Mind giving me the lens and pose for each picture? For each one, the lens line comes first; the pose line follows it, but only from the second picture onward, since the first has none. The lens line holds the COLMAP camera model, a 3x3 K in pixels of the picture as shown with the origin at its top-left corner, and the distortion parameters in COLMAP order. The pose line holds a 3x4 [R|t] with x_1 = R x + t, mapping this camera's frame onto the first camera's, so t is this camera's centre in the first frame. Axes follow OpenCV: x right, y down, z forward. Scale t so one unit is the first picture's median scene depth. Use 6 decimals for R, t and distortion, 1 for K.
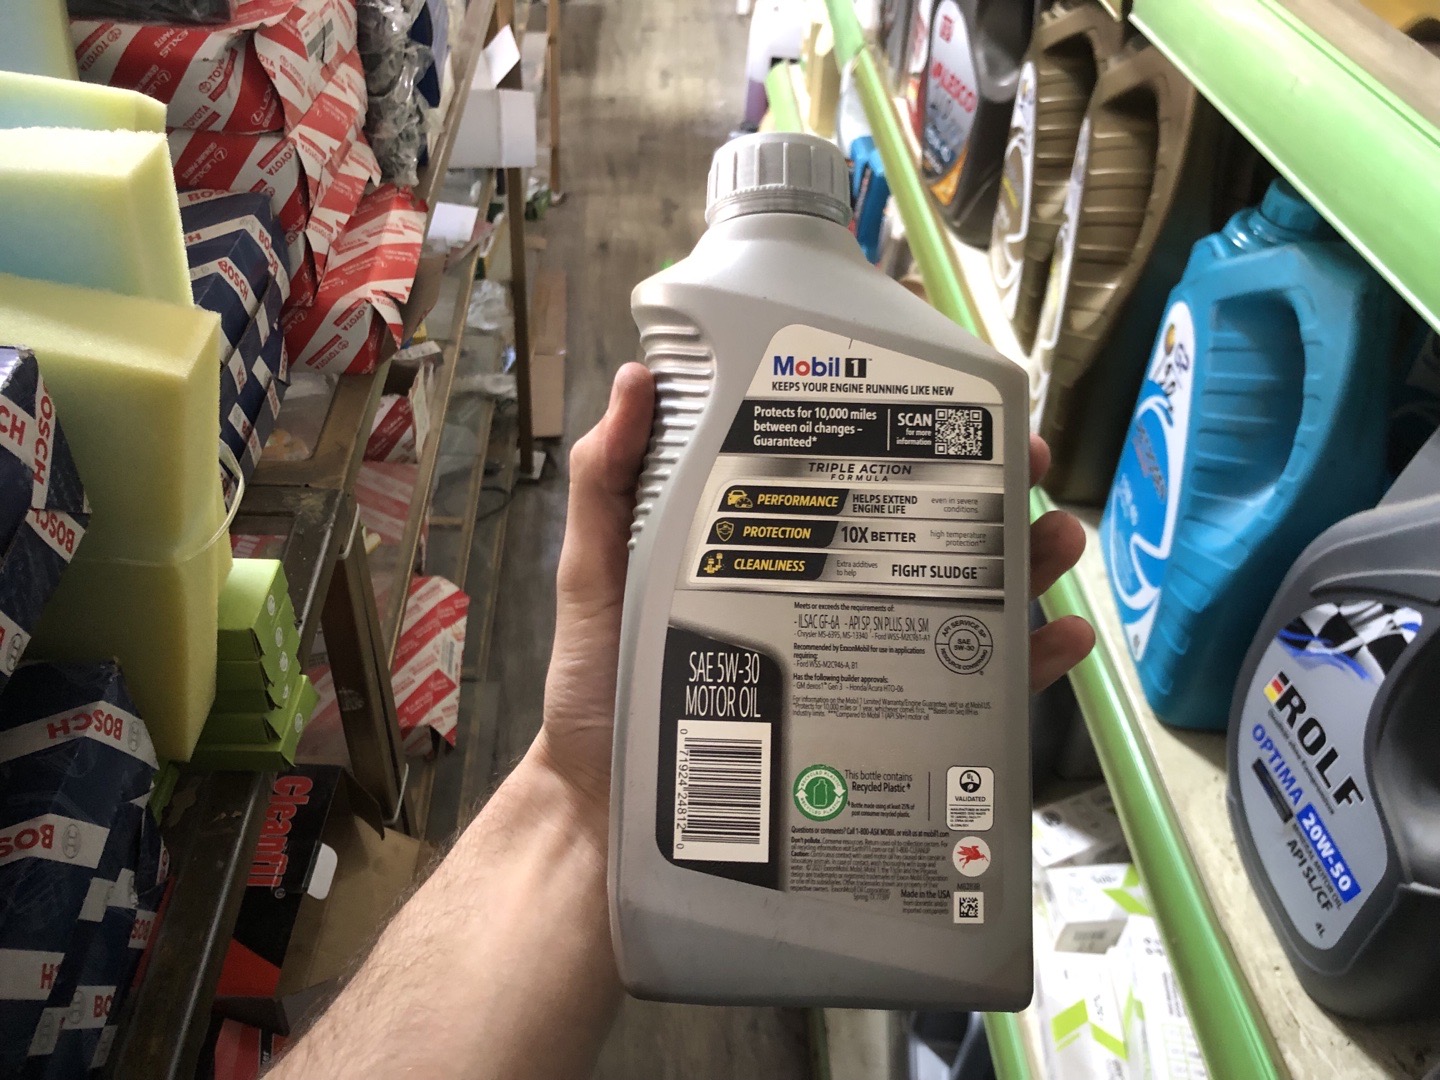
lens RADIAL K [[1201.8, 0, 710.0], [0, 1201.8, 526.5], [0, 0, 1]] dist [-0.011934, 0.059309]
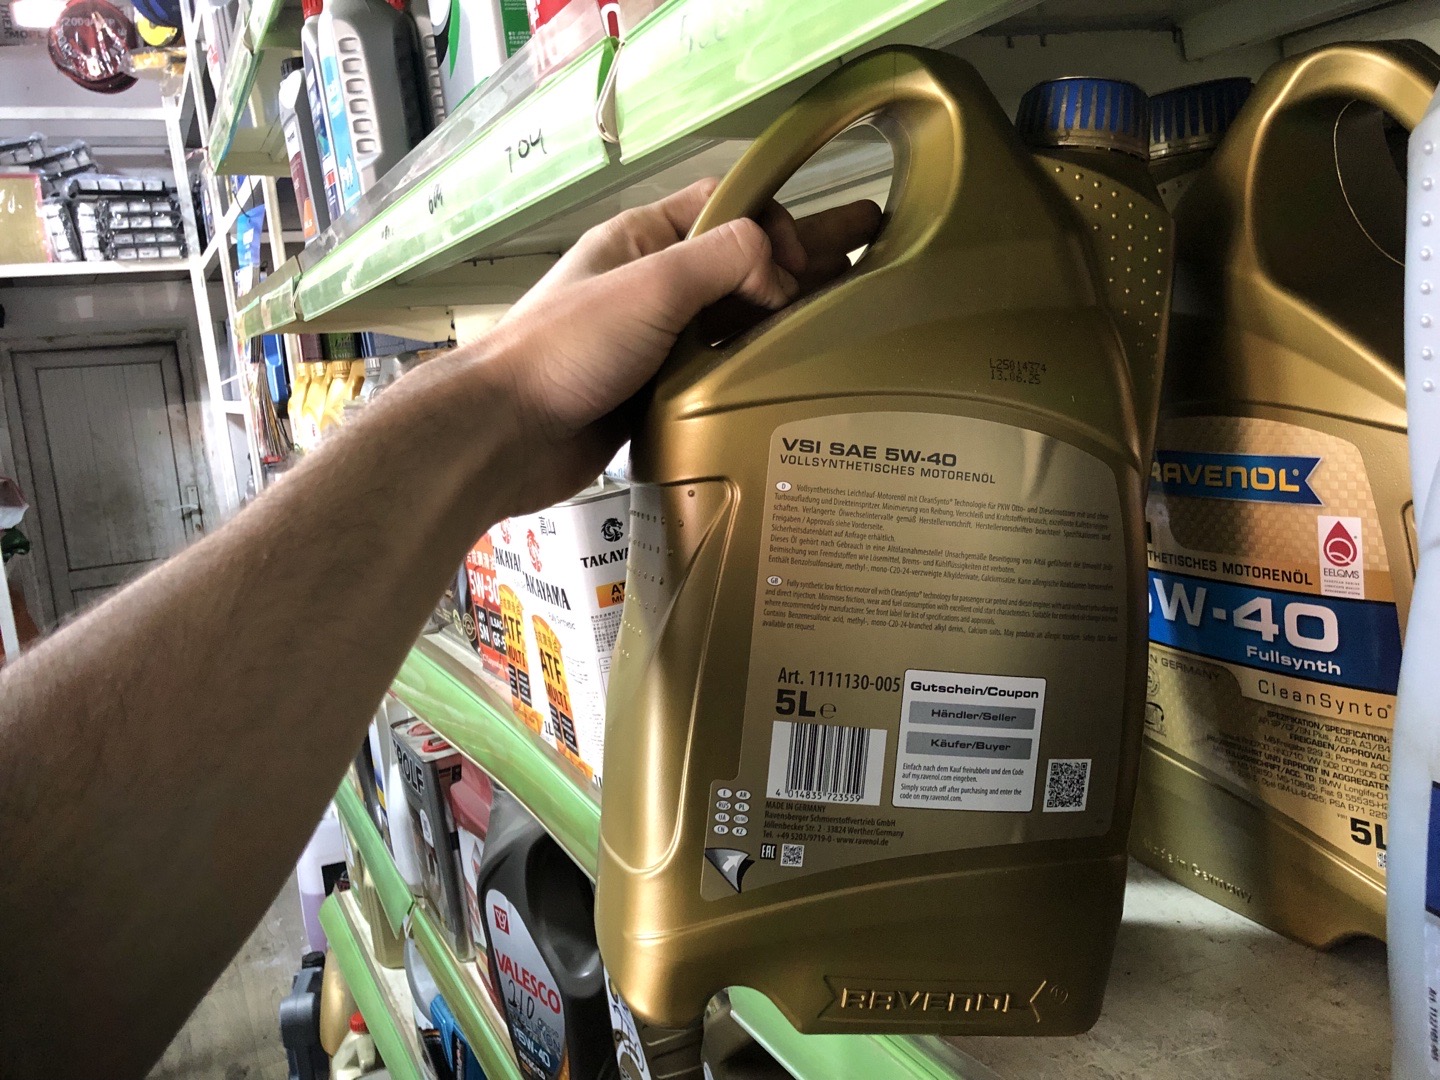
lens RADIAL K [[1180.0, 0, 708.6], [0, 1180.0, 527.0], [0, 0, 1]] dist [0.012109, 0.005645]
pose [[0.899503, -0.206971, 0.384782, 0.082606], [0.377565, 0.811394, -0.446190, -0.284759], [-0.219862, 0.546629, 0.807996, 0.146867]]
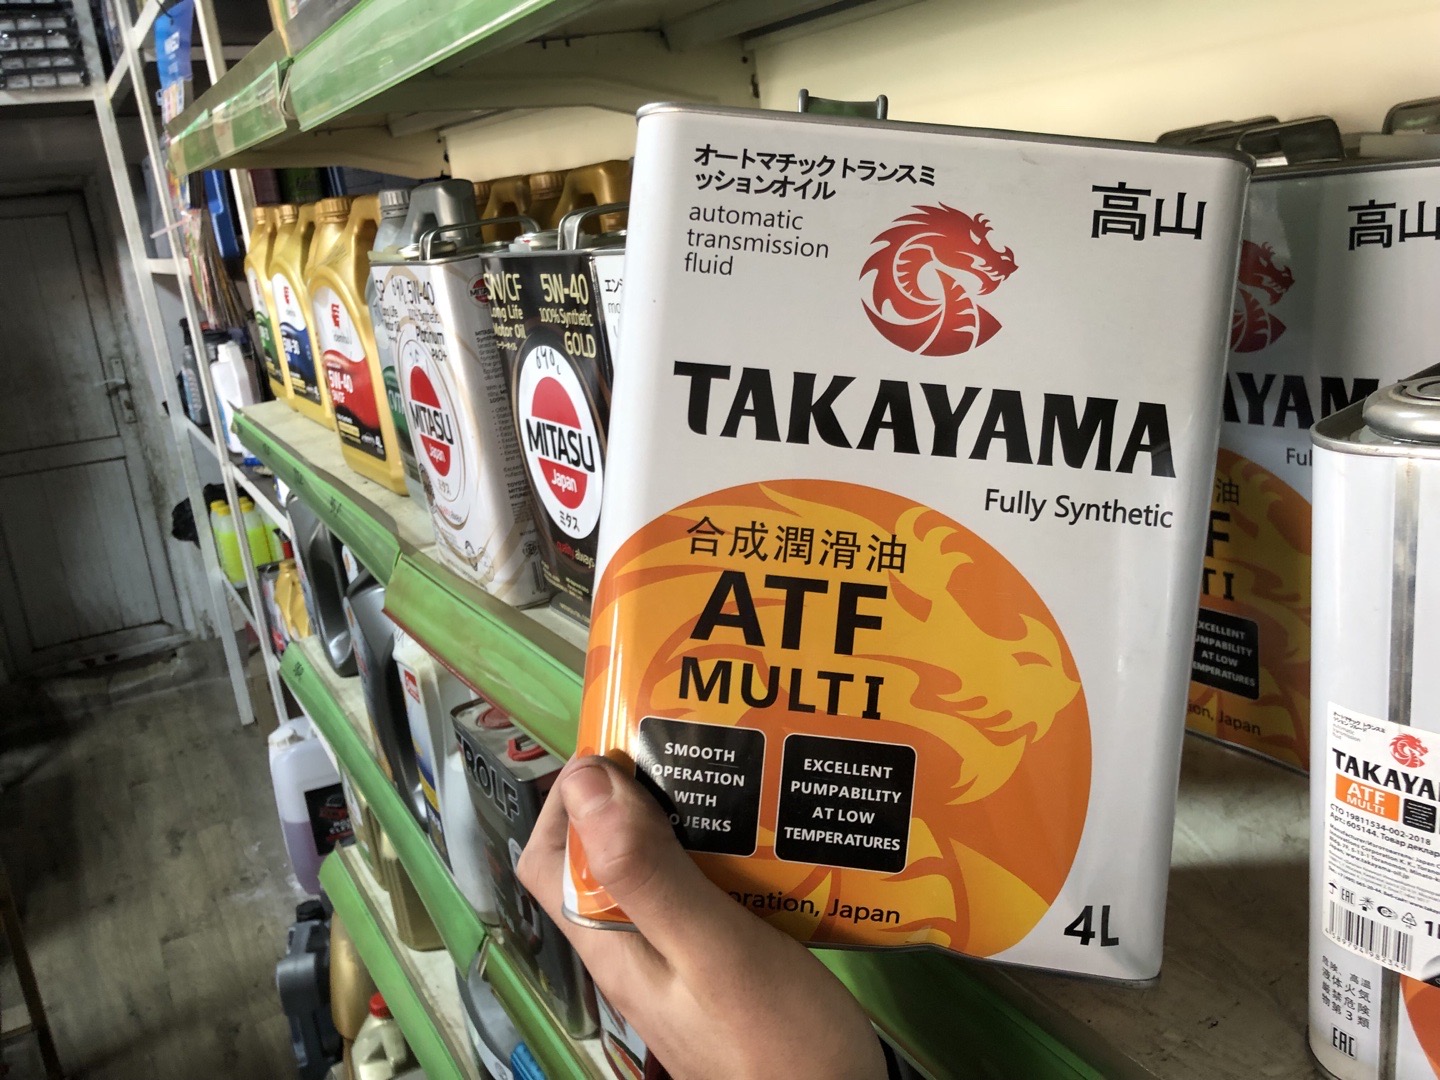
lens RADIAL K [[1190.8, 0, 704.5], [0, 1190.8, 531.9], [0, 0, 1]] dist [0.055797, -0.071727]
pose [[0.877658, -0.274902, 0.392614, 0.064199], [0.412567, 0.850233, -0.326944, -0.576348], [-0.243936, 0.448924, 0.859629, 0.495898]]
